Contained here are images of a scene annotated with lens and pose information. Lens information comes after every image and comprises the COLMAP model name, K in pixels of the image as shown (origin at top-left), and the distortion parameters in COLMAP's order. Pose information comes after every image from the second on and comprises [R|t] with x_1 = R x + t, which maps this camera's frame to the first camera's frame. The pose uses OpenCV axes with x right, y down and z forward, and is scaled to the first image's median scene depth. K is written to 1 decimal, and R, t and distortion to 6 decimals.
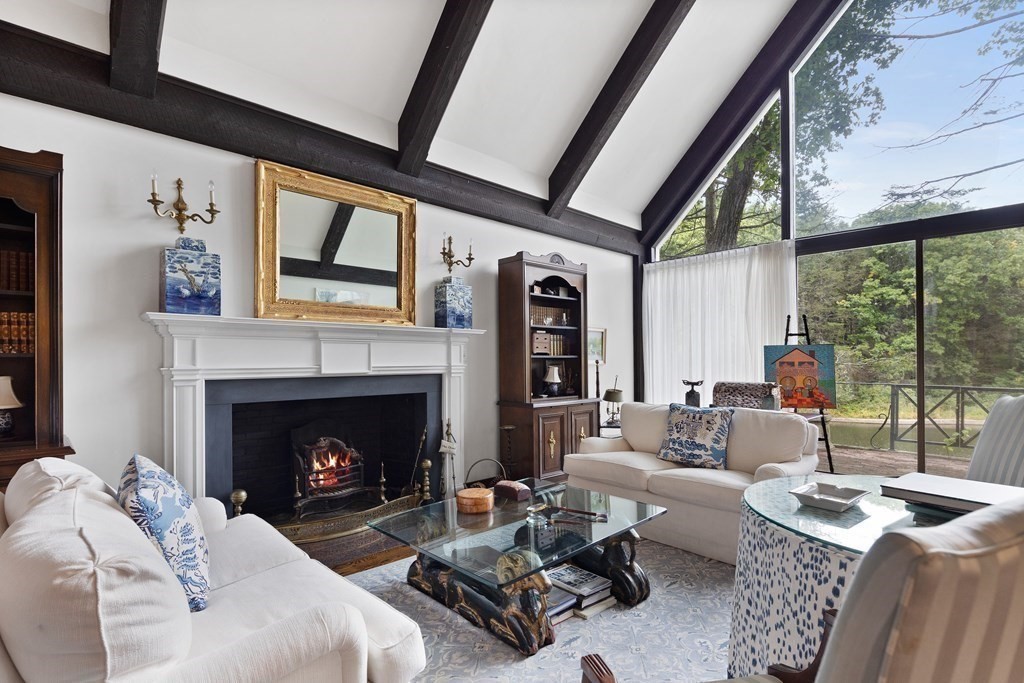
lens RADIAL K [[495.6, 0, 486.8], [0, 495.6, 354.7], [0, 0, 1]] dist [-0.001819, -0.000167]
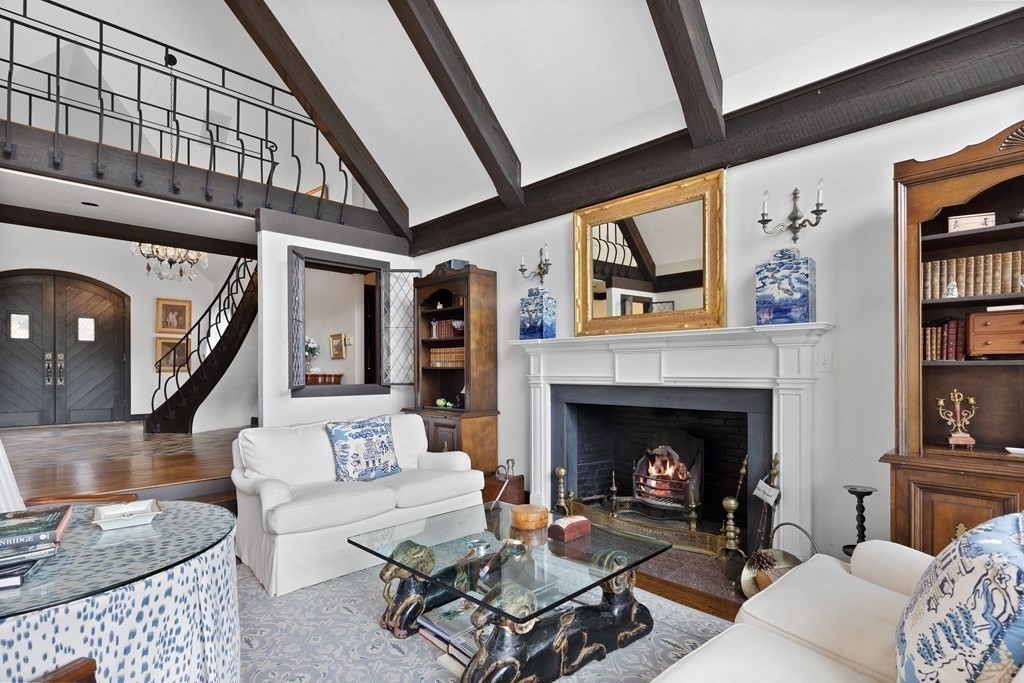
lens RADIAL K [[495.6, 0, 498.0], [0, 495.6, 370.6], [0, 0, 1]] dist [-0.001819, -0.000167]
pose [[0.022576, 0.005858, -0.999728, 0.663566], [0.012908, 0.999898, 0.006150, 0.002262], [0.999662, -0.013043, 0.022498, 0.630782]]
